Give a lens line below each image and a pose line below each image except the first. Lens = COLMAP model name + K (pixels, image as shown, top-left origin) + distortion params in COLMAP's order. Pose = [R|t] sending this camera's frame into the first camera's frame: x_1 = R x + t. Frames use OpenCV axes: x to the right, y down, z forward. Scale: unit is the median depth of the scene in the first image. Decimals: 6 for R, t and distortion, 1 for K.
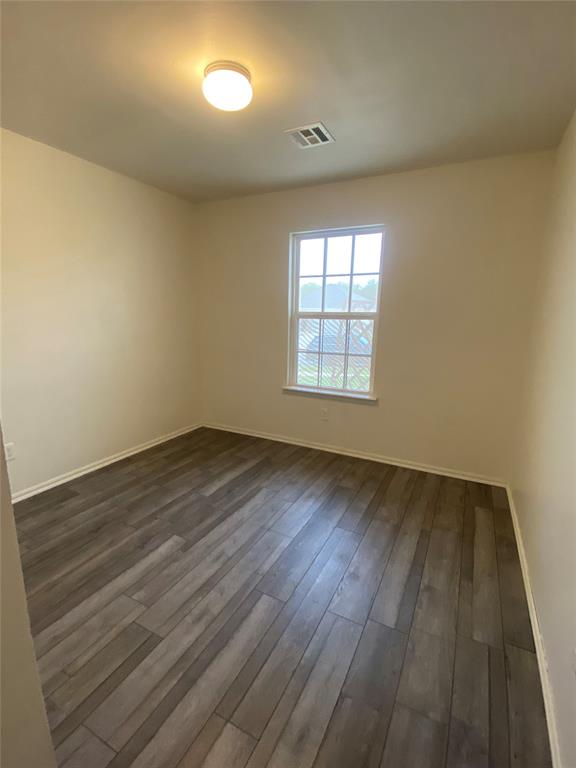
lens RADIAL K [[354.7, 0, 285.7], [0, 354.7, 384.2], [0, 0, 1]] dist [-0.006028, -0.009209]
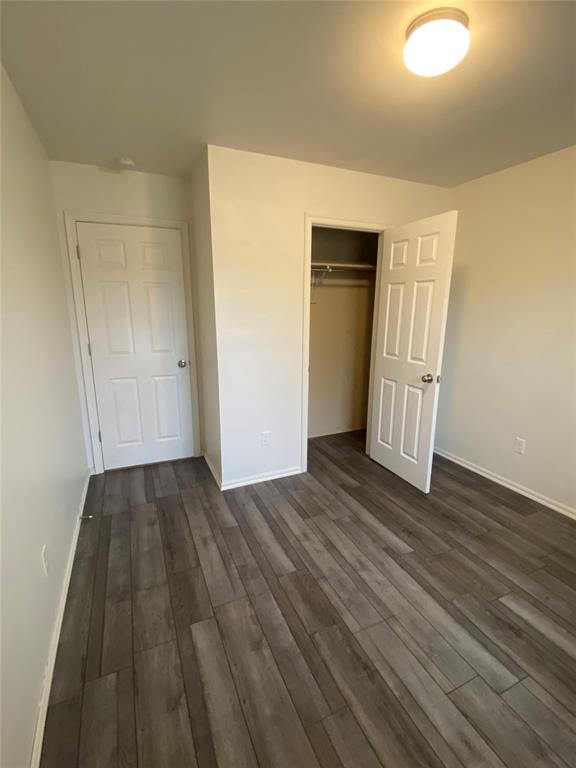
lens RADIAL K [[354.7, 0, 290.0], [0, 354.7, 382.1], [0, 0, 1]] dist [-0.006028, -0.009209]
pose [[-0.617614, 0.151174, -0.771816, 0.686385], [-0.171500, 0.931850, 0.319755, -0.311026], [0.767555, 0.329852, -0.549598, 1.302073]]
